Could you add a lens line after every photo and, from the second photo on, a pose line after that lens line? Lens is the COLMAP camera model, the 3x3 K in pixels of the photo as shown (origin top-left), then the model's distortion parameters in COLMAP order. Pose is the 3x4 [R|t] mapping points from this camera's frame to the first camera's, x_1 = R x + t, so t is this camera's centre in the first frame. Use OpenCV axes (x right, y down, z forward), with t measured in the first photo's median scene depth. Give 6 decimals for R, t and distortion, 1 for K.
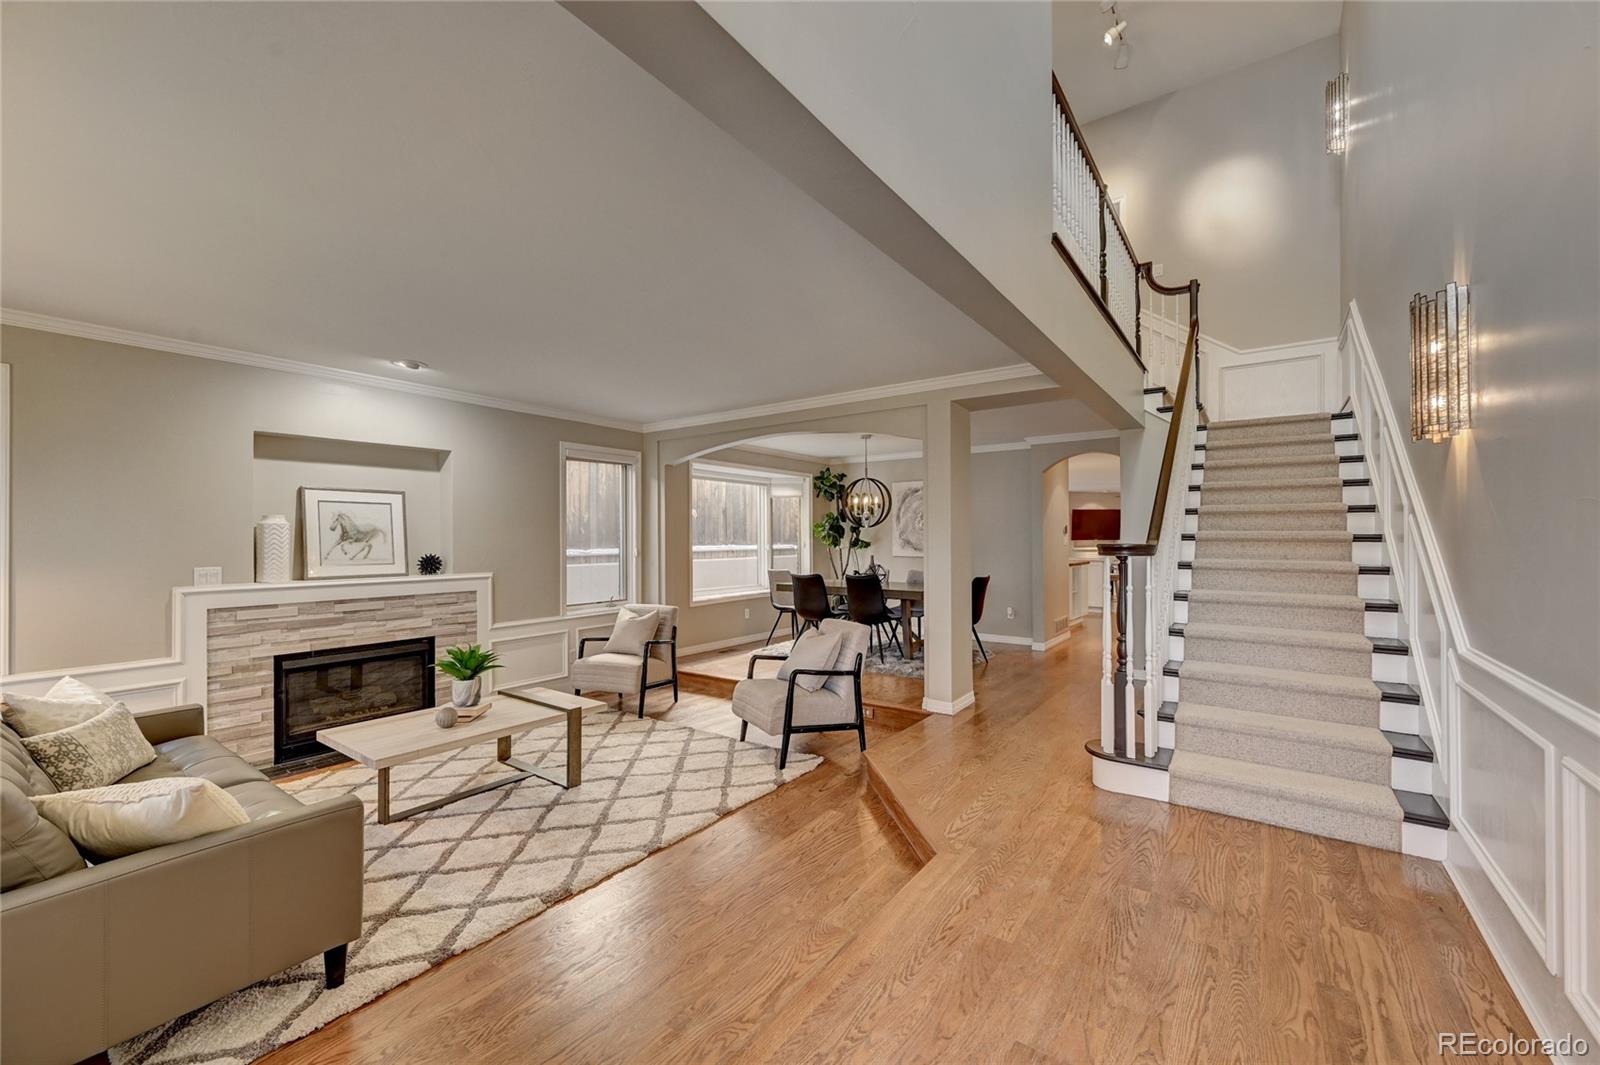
lens RADIAL K [[629.5, 0, 796.6], [0, 629.5, 537.8], [0, 0, 1]] dist [-0.000786, 0.000009]
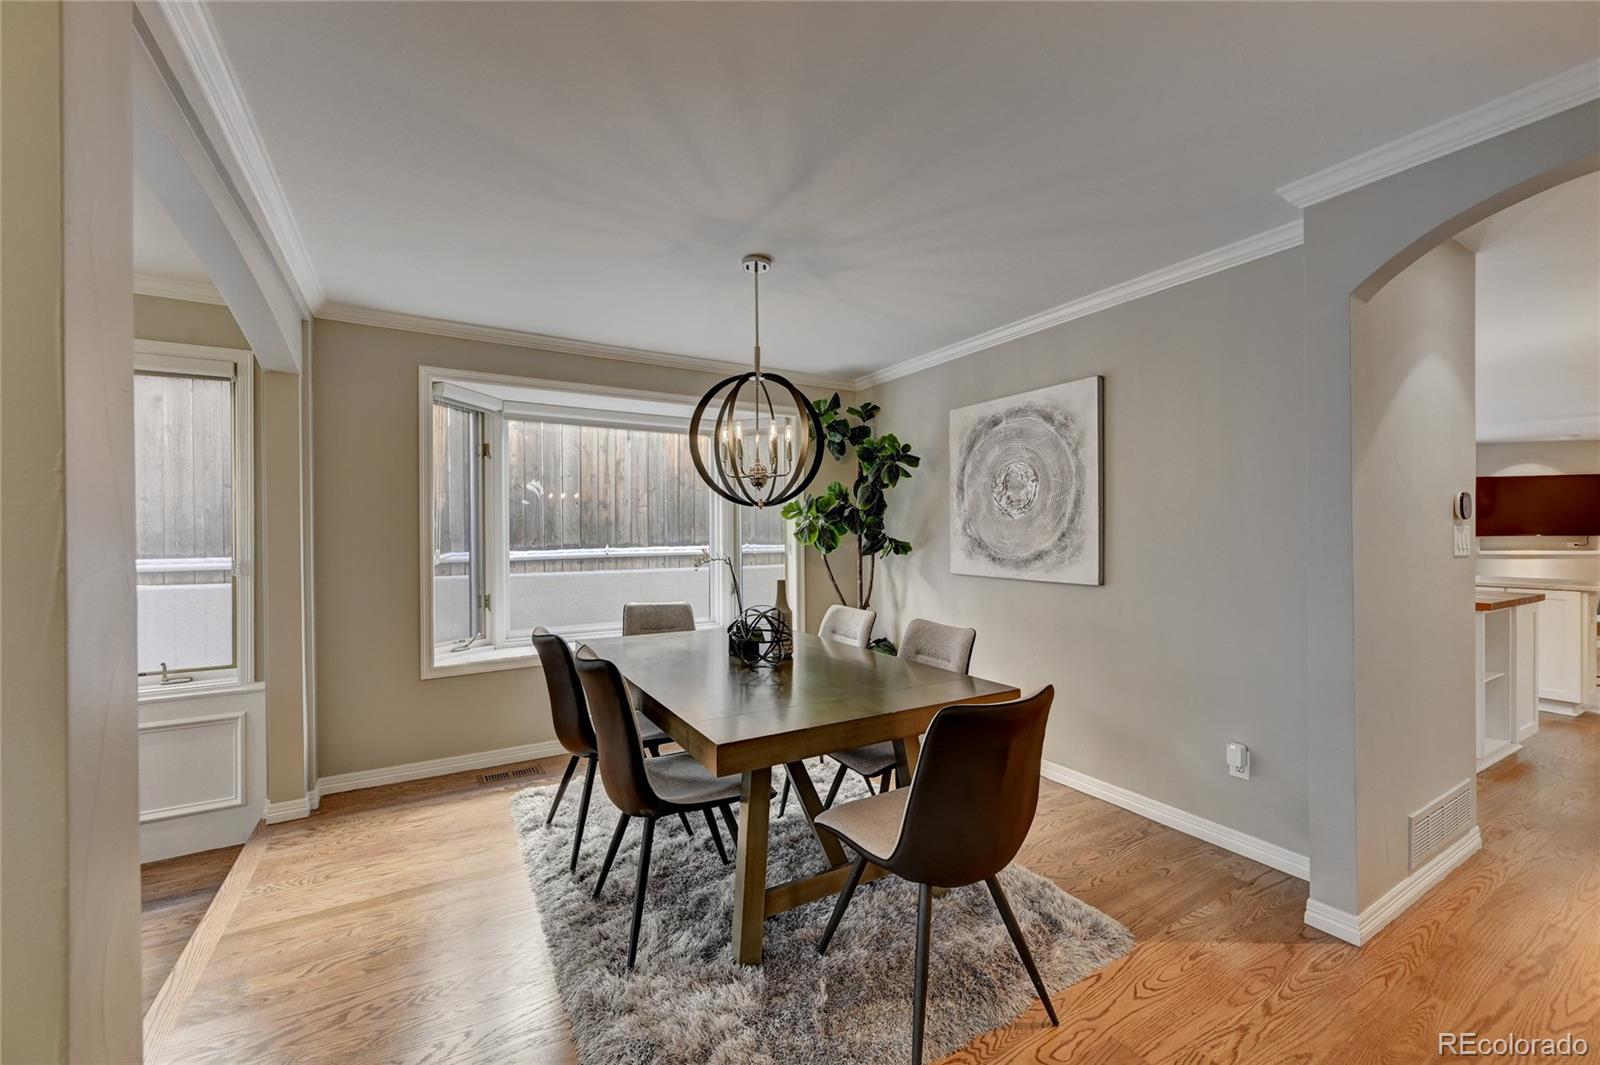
lens RADIAL K [[629.5, 0, 799.6], [0, 629.5, 538.5], [0, 0, 1]] dist [-0.000786, 0.000009]
pose [[0.918600, -0.000334, -0.395188, 0.234400], [0.003878, 0.999959, 0.008168, 0.000046], [0.395170, -0.009036, 0.918564, 0.548694]]
